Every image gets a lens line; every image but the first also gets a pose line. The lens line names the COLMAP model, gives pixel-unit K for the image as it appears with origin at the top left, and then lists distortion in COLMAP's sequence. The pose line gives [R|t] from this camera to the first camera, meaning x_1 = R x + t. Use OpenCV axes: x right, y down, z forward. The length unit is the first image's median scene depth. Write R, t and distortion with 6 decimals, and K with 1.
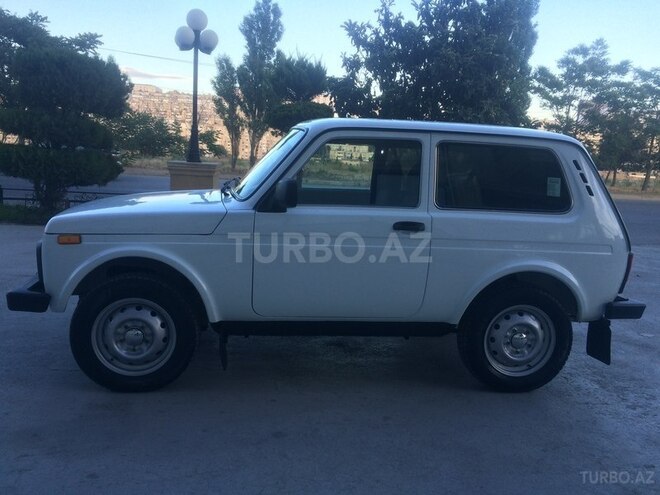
lens RADIAL K [[570.0, 0, 330.0], [0, 570.0, 247.5], [0, 0, 1]] dist [0.094230, -0.130827]
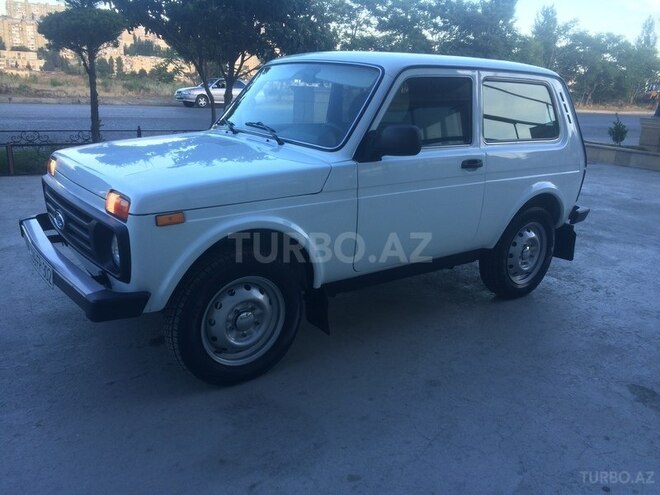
lens RADIAL K [[570.0, 0, 330.0], [0, 570.0, 247.5], [0, 0, 1]] dist [0.094230, -0.130827]
pose [[0.864904, -0.154544, 0.477554, -0.543759], [0.081763, 0.982092, 0.169738, -0.076337], [-0.495234, -0.107761, 0.862051, 0.187597]]
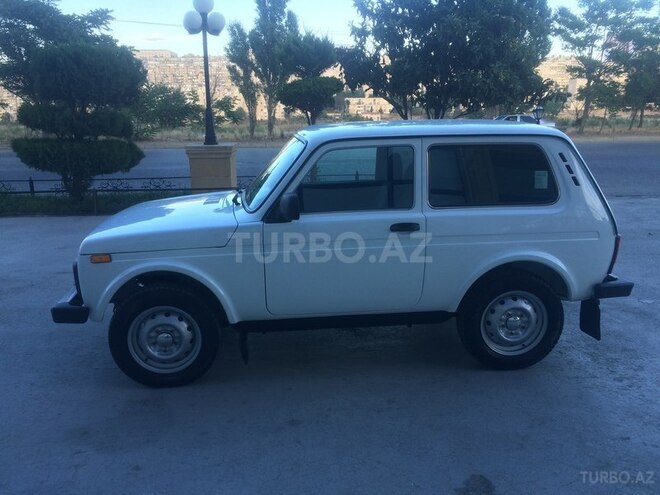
lens RADIAL K [[570.0, 0, 330.0], [0, 570.0, 247.5], [0, 0, 1]] dist [0.094230, -0.130827]
pose [[0.997257, -0.055860, -0.048569, 0.042271], [0.059426, 0.995384, 0.075365, -0.079522], [0.044135, -0.078045, 0.995972, -0.082244]]
